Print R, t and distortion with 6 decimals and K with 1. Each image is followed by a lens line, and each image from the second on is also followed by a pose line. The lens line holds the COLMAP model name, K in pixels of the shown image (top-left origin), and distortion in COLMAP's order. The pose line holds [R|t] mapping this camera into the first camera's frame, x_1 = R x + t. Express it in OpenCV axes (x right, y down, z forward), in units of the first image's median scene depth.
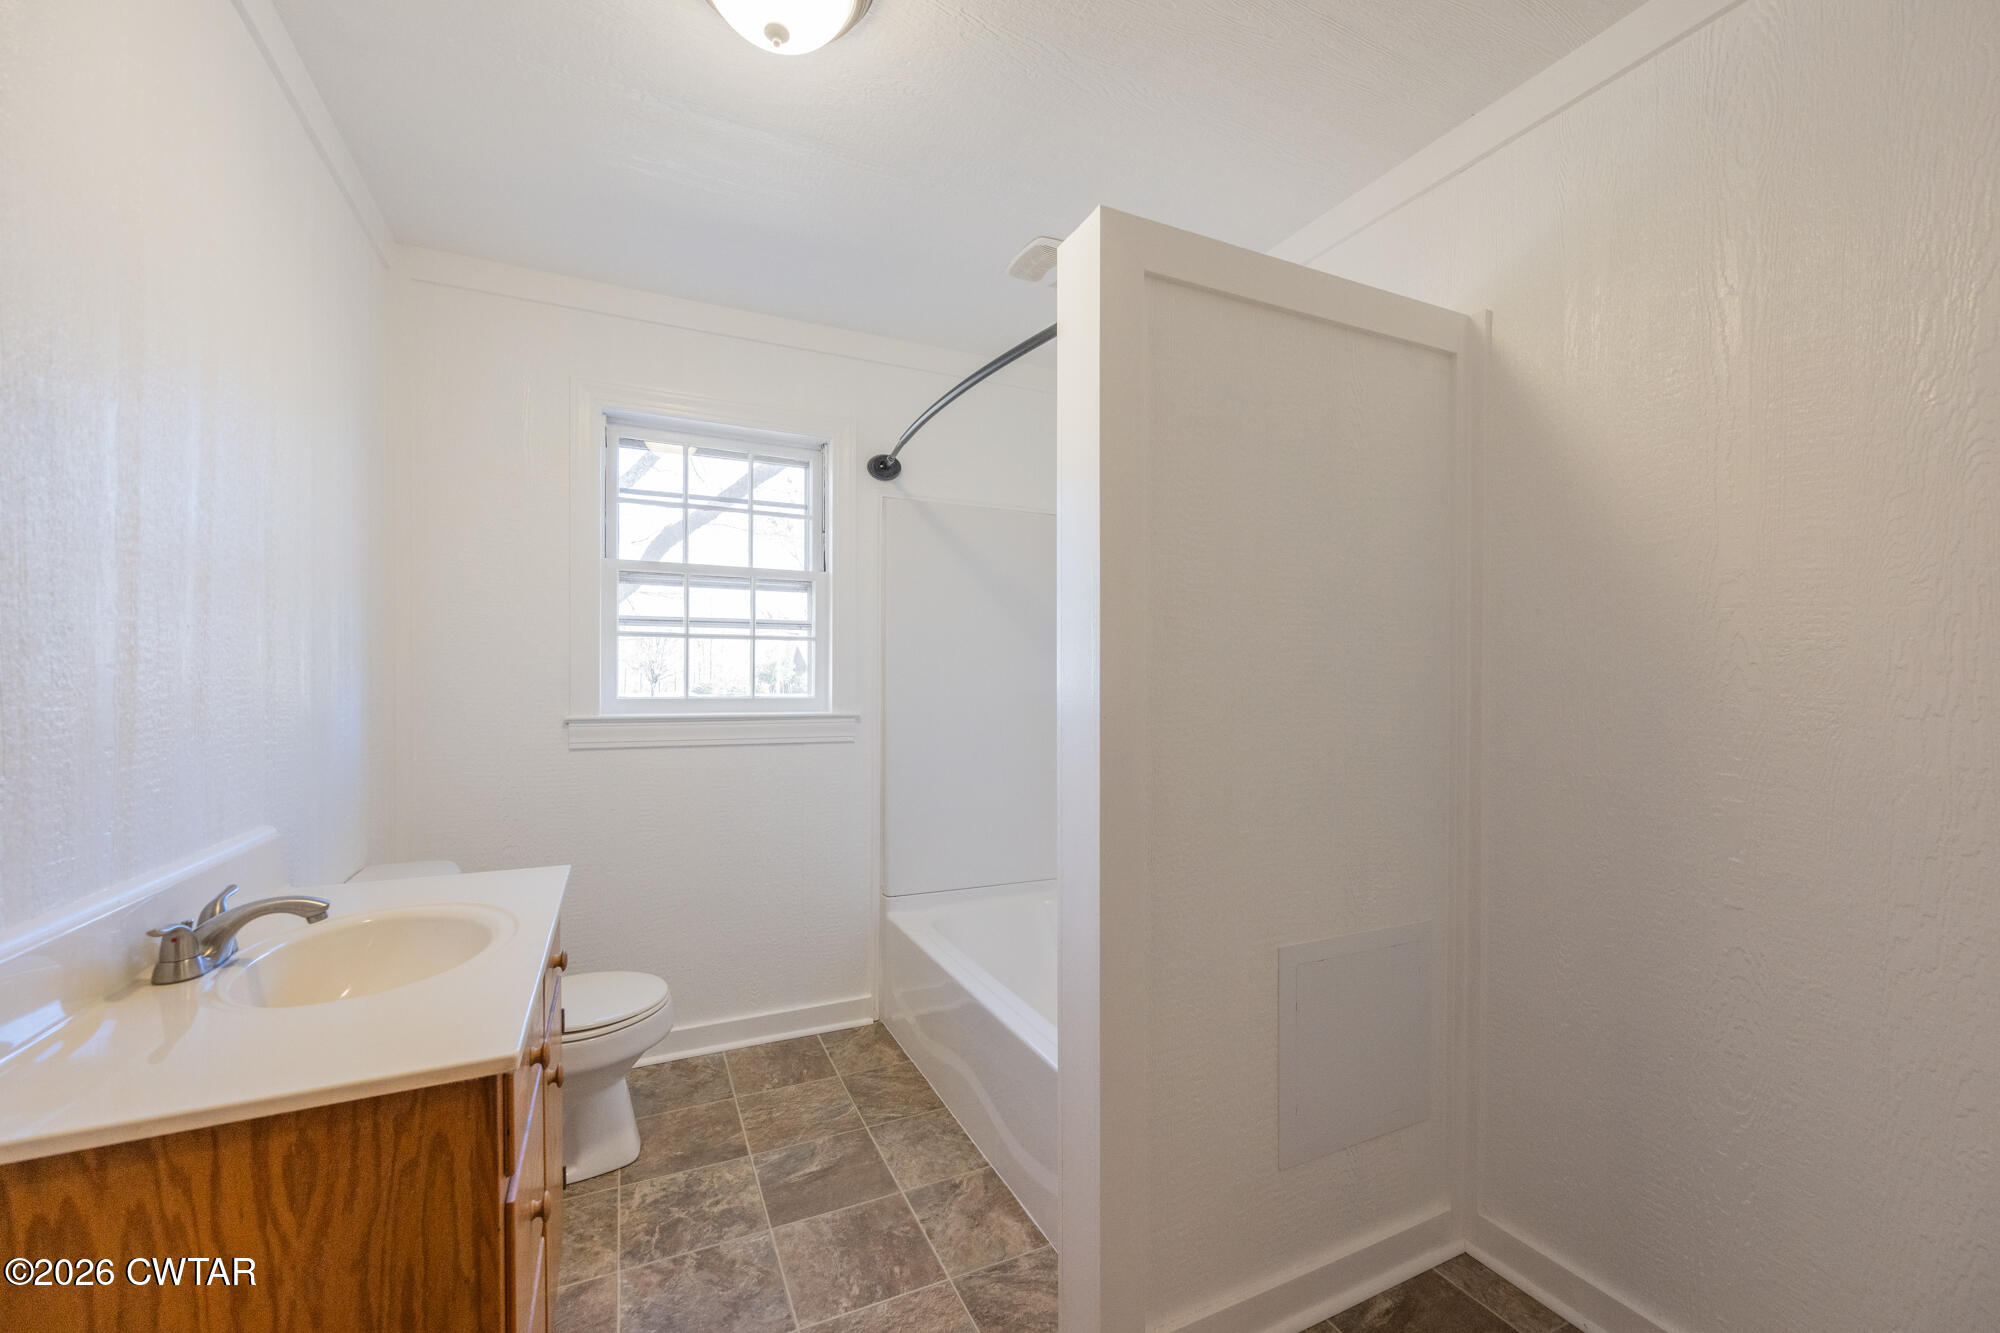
lens RADIAL K [[802.3, 0, 1000.0], [0, 802.3, 666.5], [0, 0, 1]] dist [-0.002909, 0.000159]
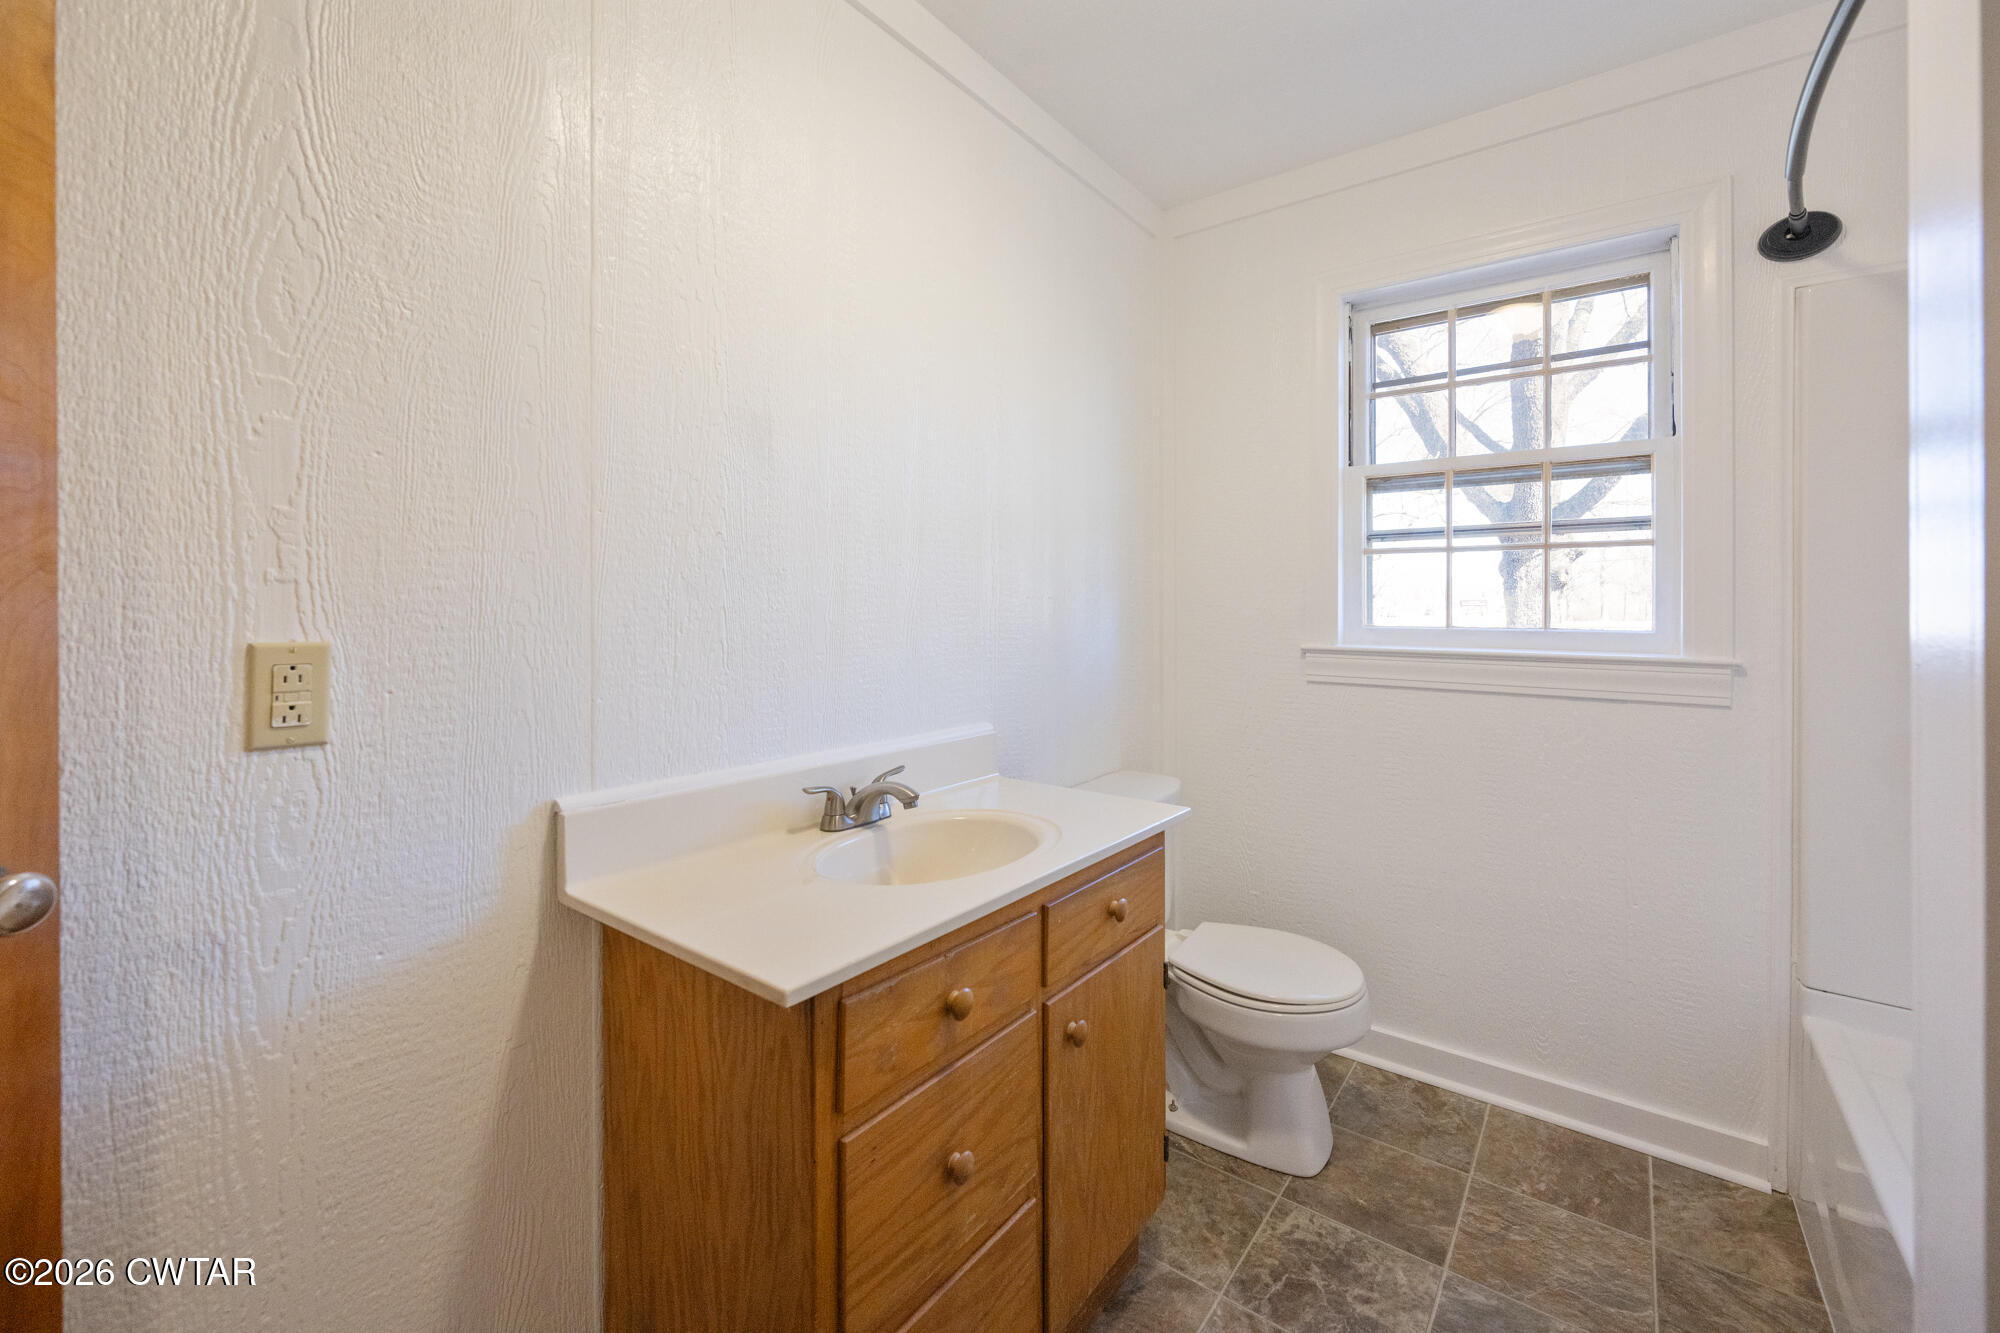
lens RADIAL K [[822.6, 0, 1005.5], [0, 822.6, 594.3], [0, 0, 1]] dist [-0.000207, 0.000143]
pose [[0.459888, -0.010677, -0.887913, 0.143954], [0.013521, 0.999896, -0.005021, 0.004515], [0.887874, -0.009697, 0.459985, 0.274851]]
